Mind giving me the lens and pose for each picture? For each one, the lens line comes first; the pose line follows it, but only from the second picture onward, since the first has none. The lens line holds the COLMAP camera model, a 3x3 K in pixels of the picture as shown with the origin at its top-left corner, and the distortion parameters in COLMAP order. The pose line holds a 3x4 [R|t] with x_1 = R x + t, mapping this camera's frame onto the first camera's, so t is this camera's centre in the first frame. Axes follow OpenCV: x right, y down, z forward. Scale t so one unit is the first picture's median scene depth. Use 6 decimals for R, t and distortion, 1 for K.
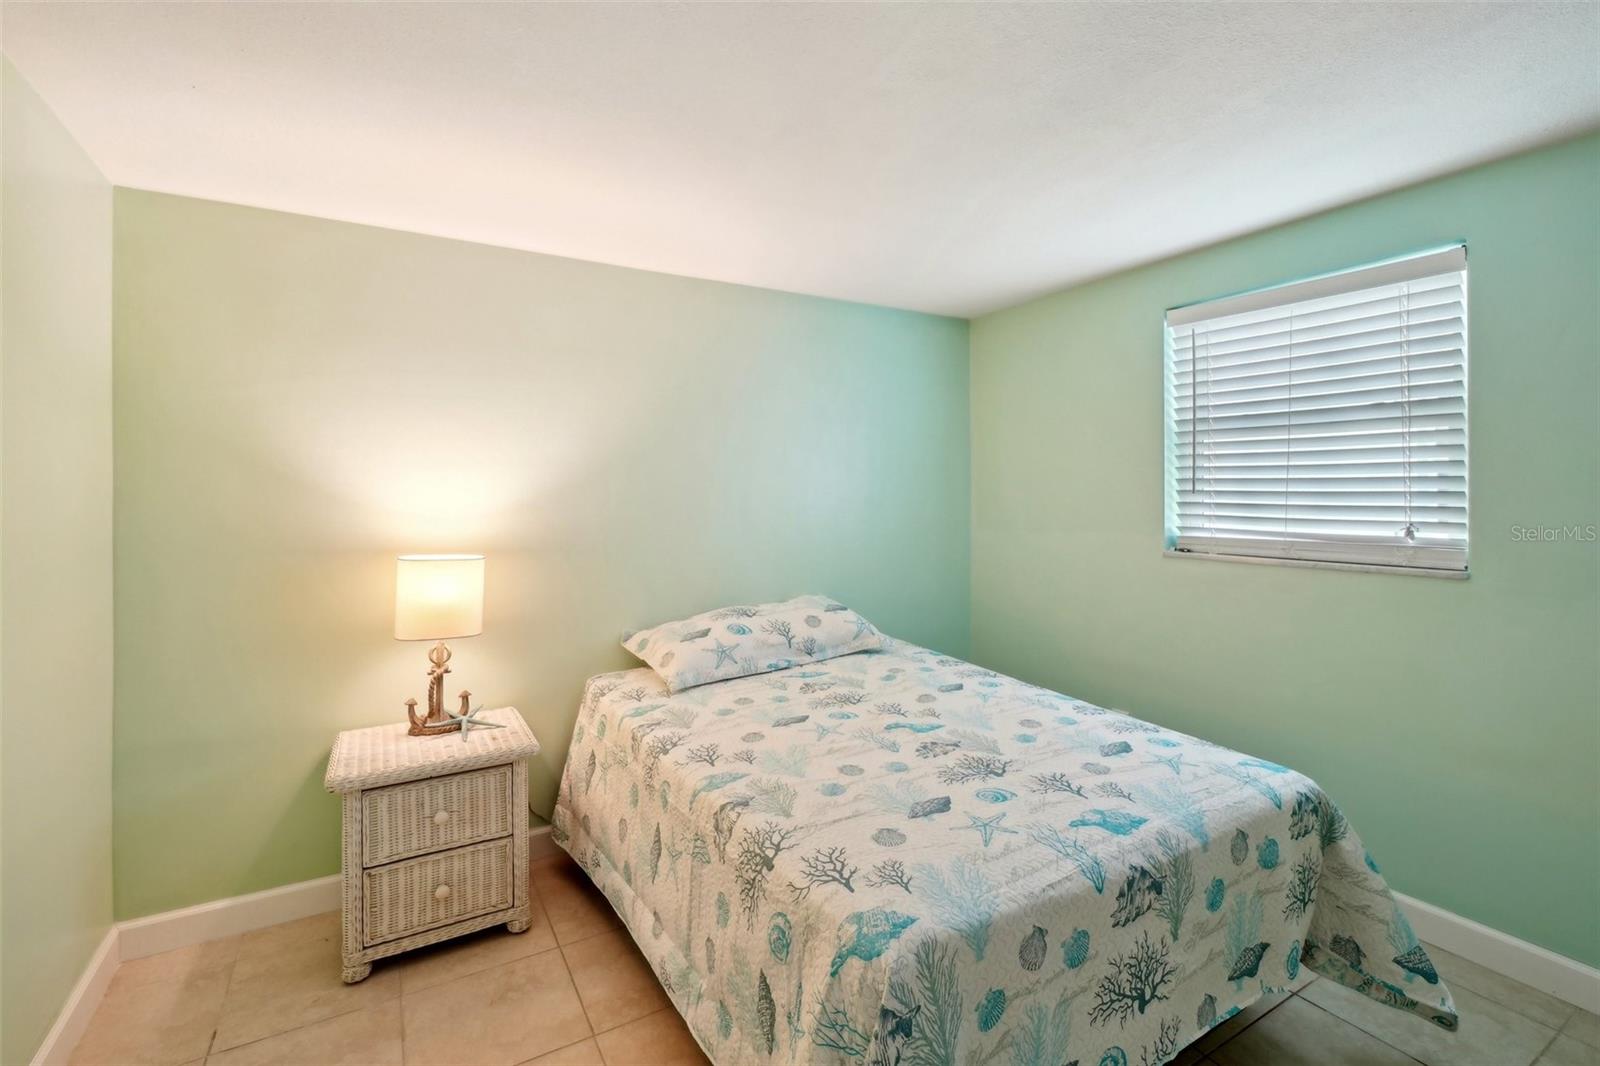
lens RADIAL K [[710.8, 0, 801.1], [0, 710.8, 491.3], [0, 0, 1]] dist [-0.000367, -0.000394]
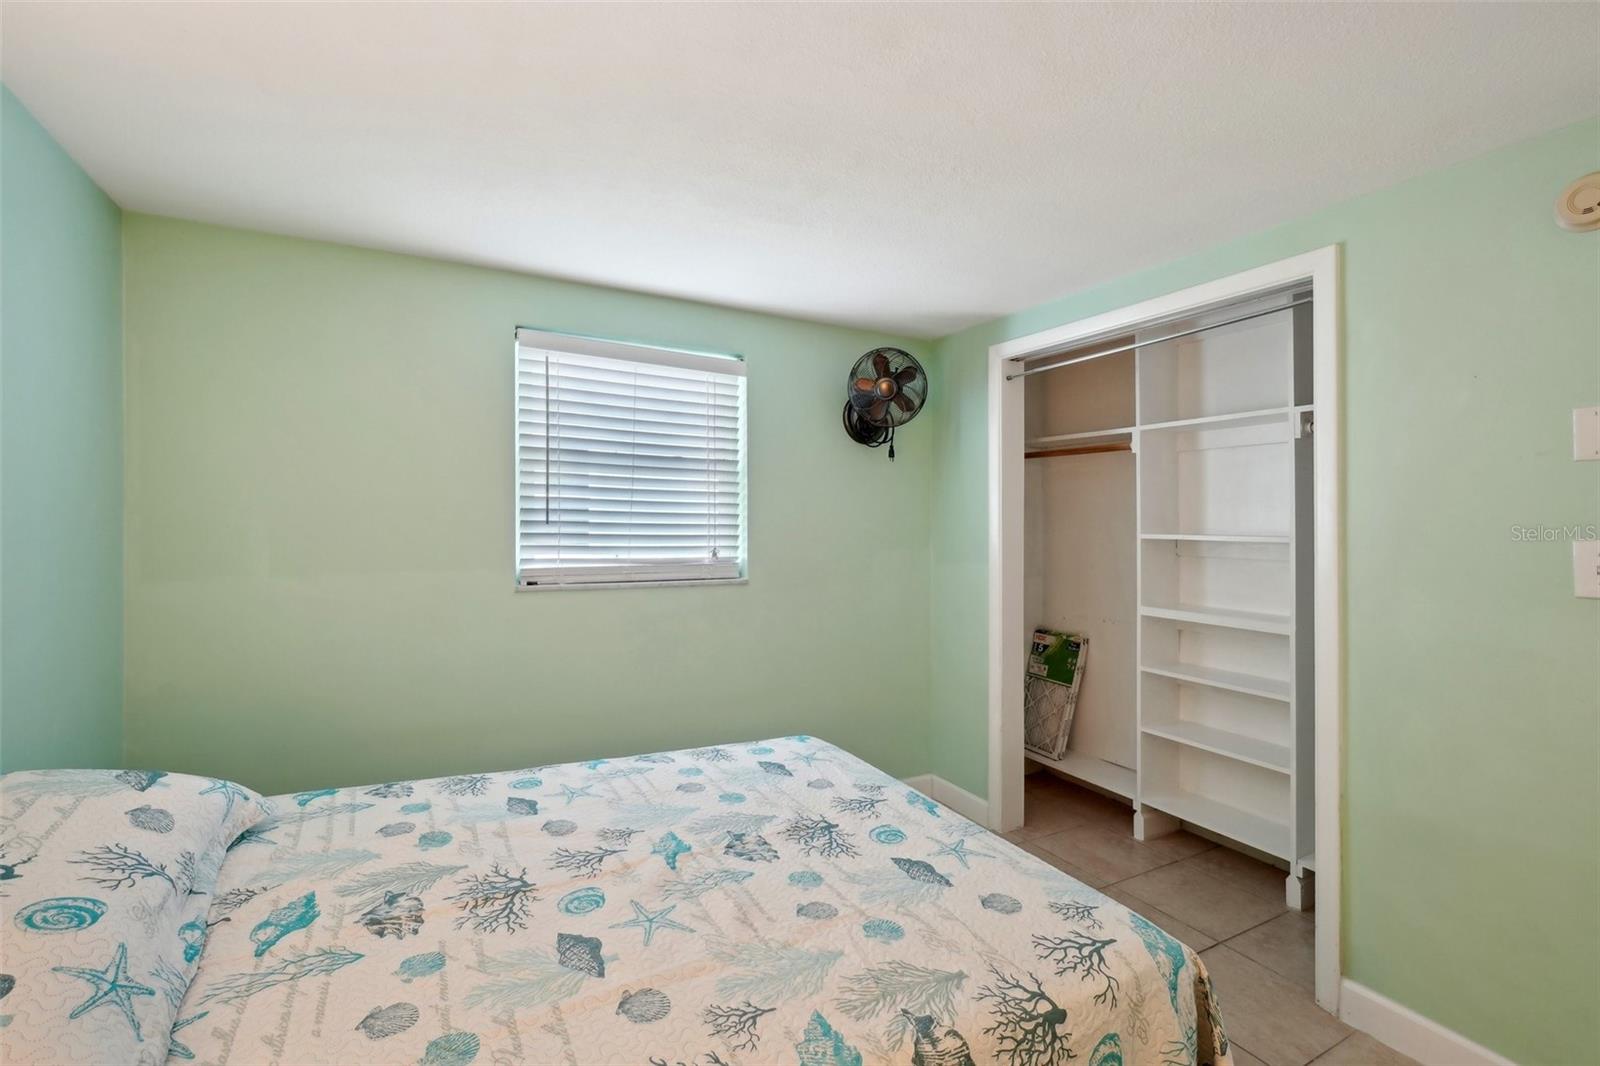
lens RADIAL K [[700.9, 0, 801.7], [0, 700.9, 516.0], [0, 0, 1]] dist [-0.002429, -0.000967]
pose [[0.045521, 0.014373, 0.998860, -0.564737], [-0.013323, 0.999816, -0.013779, 0.000577], [-0.998875, -0.012680, 0.045704, 0.862040]]
